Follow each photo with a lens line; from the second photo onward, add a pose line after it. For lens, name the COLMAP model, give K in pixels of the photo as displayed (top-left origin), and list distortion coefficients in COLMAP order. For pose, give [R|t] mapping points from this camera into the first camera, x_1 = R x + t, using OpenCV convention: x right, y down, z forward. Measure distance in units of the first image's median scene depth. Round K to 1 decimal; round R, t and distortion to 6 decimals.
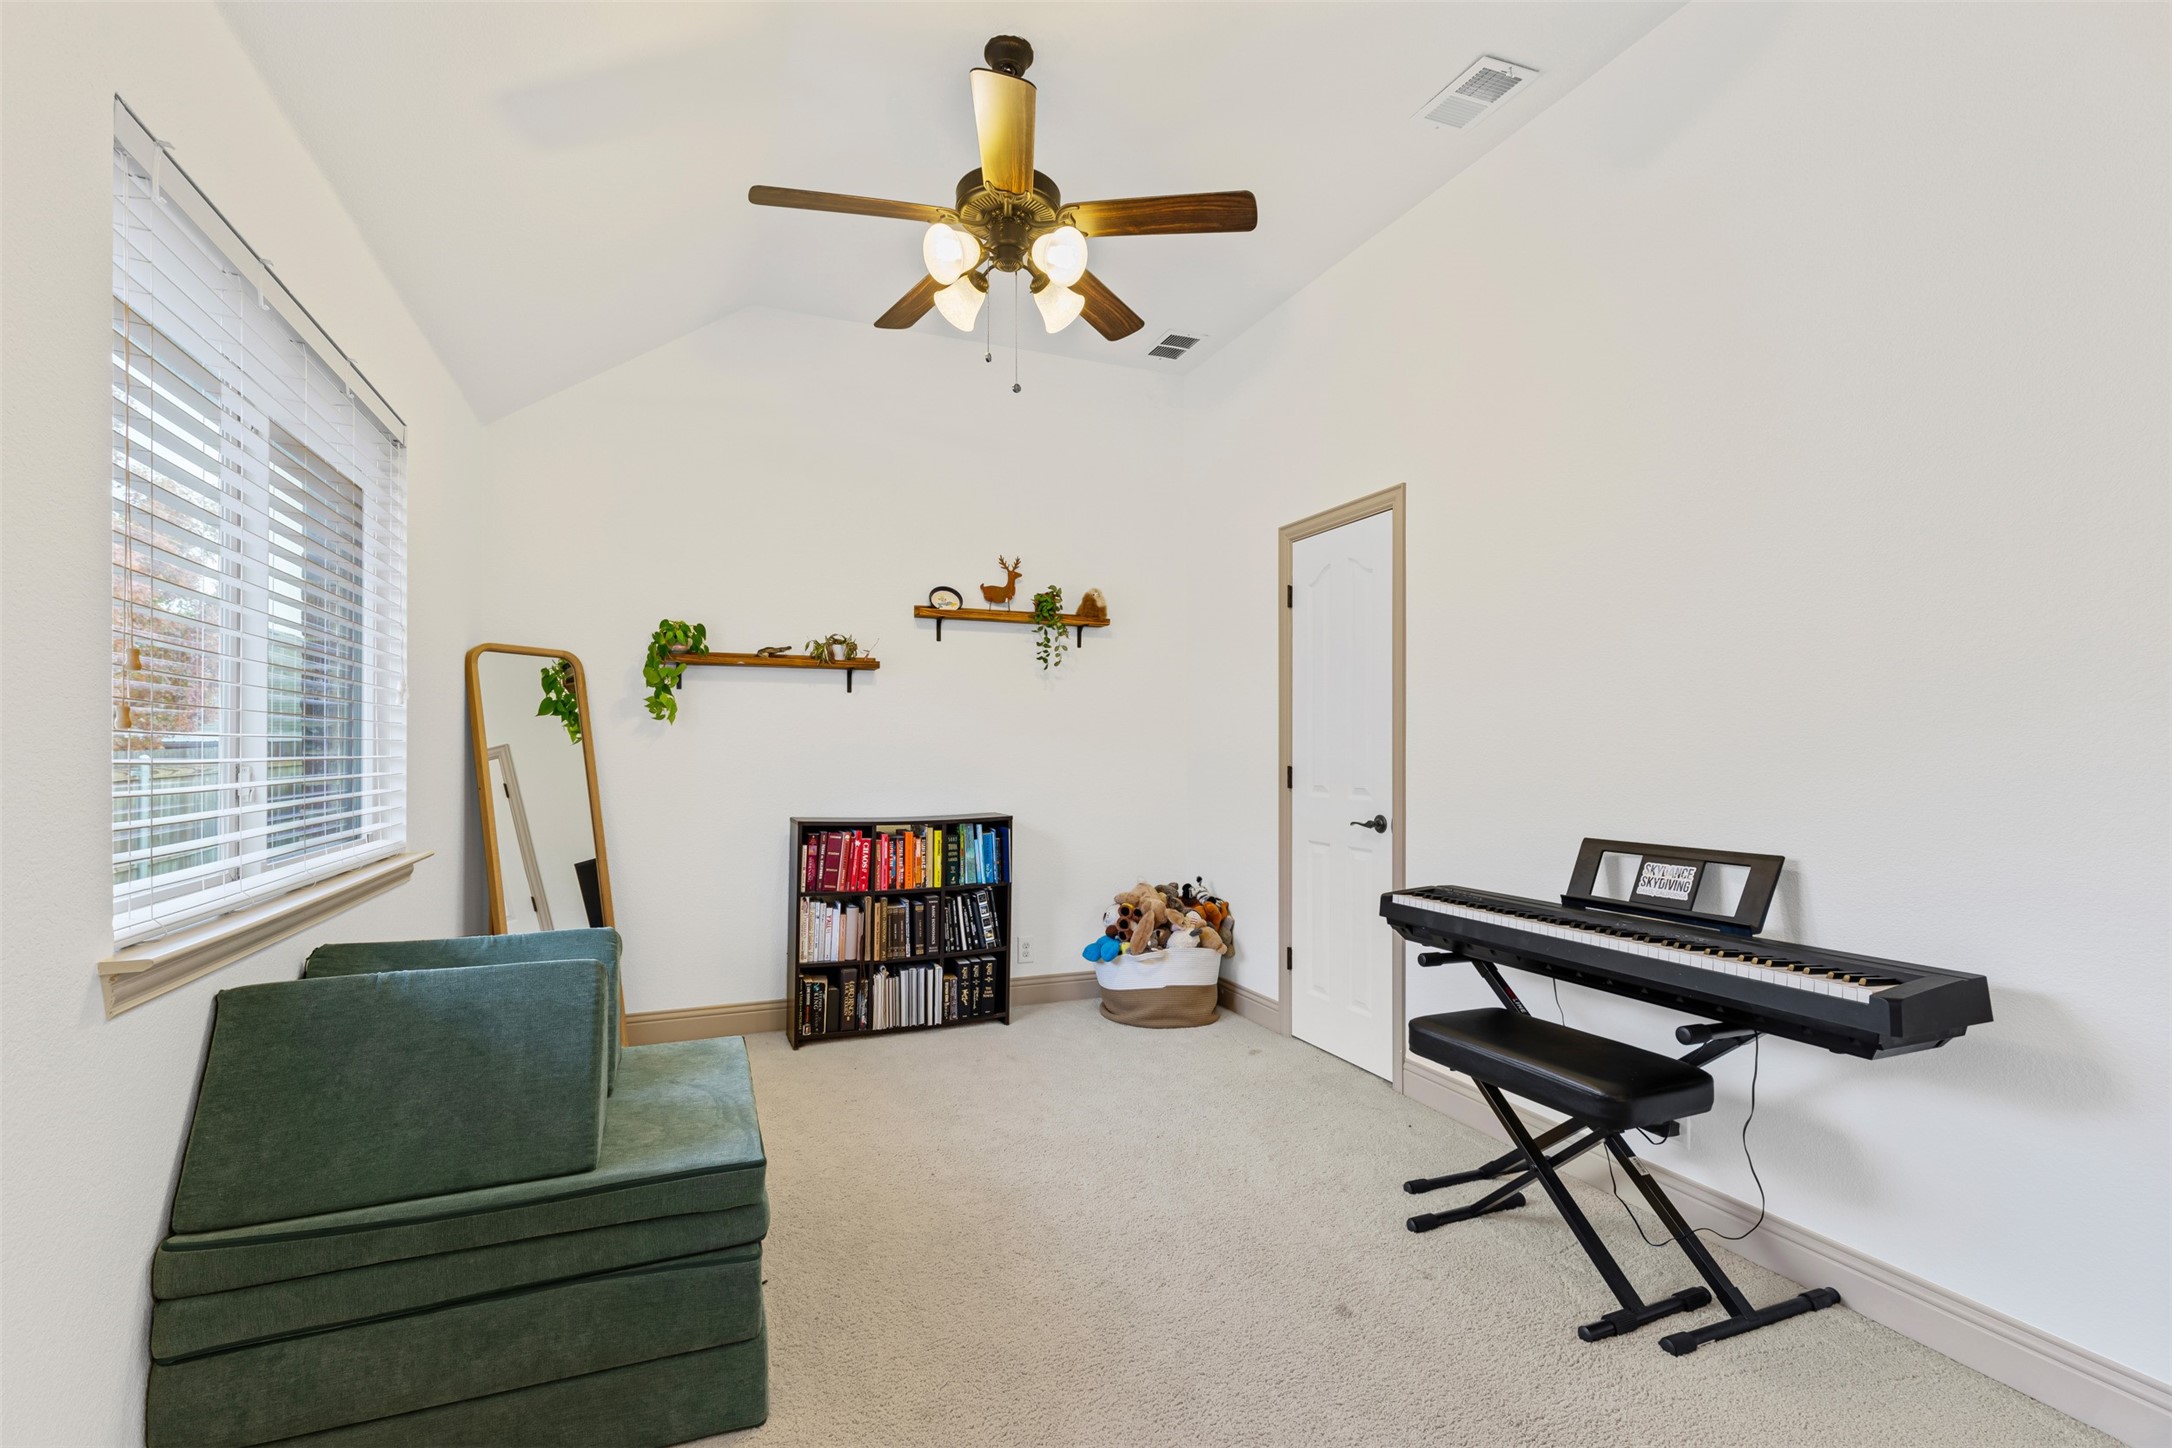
lens RADIAL K [[972.4, 0, 1087.7], [0, 972.4, 740.1], [0, 0, 1]] dist [0.000817, -0.000335]
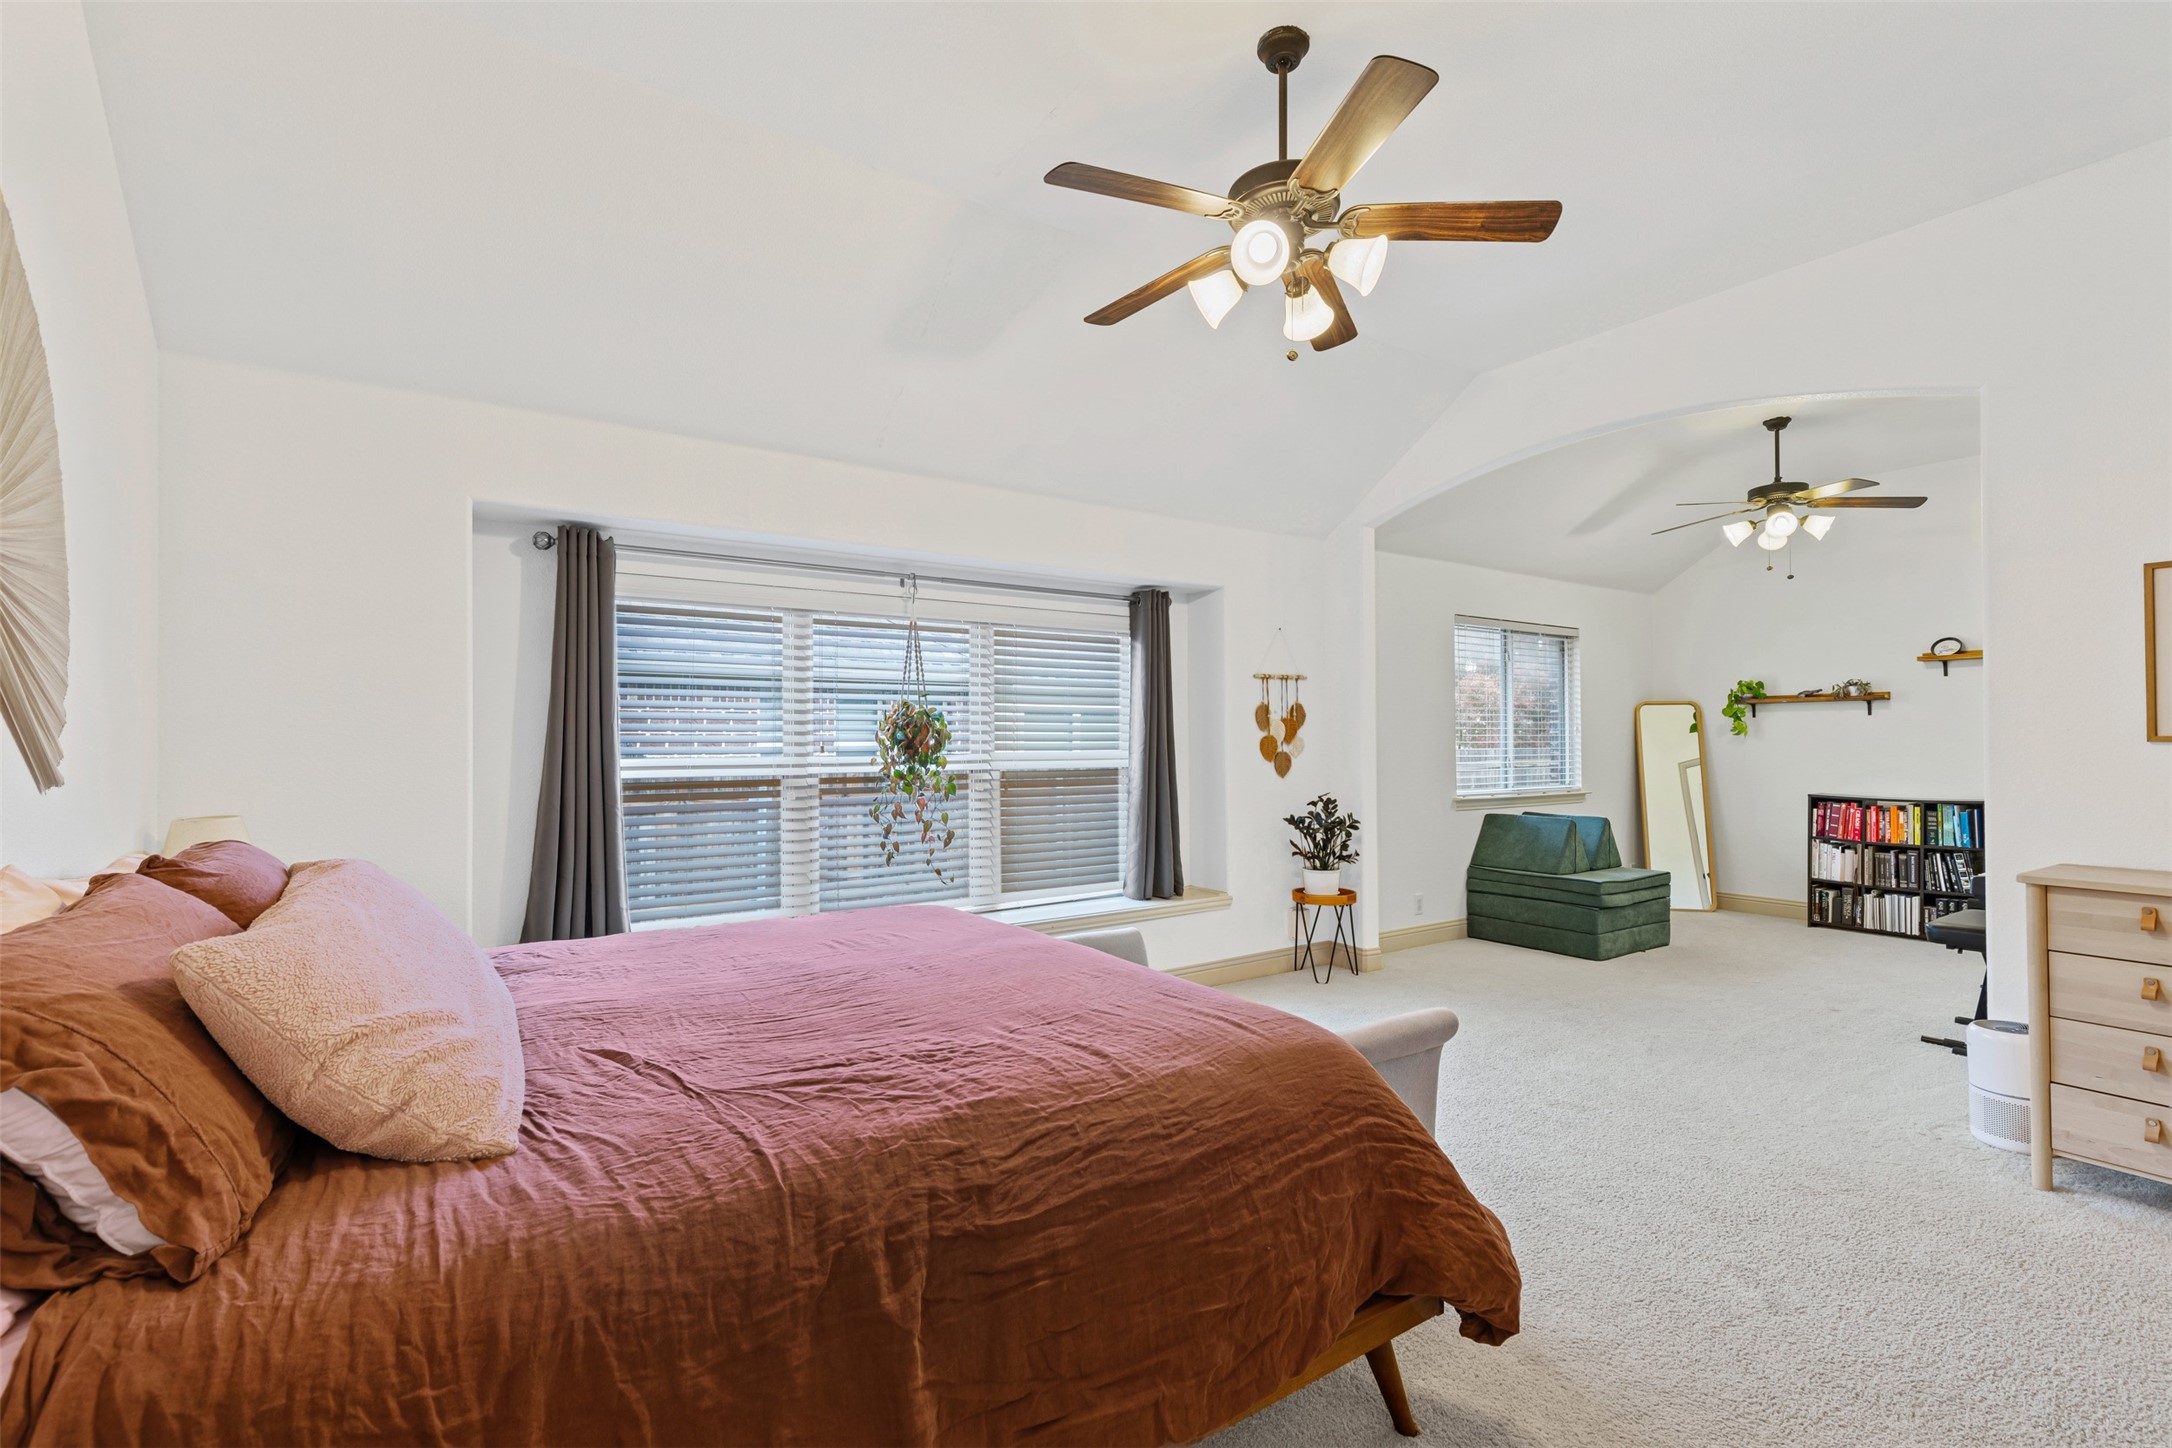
lens RADIAL K [[972.0, 0, 1083.4], [0, 972.0, 721.3], [0, 0, 1]] dist [0.008178, 0.000470]
pose [[0.213384, -0.019729, -0.976769, 1.065455], [0.010854, 0.999782, -0.017823, -0.026946], [0.976908, -0.006799, 0.213552, -0.586481]]
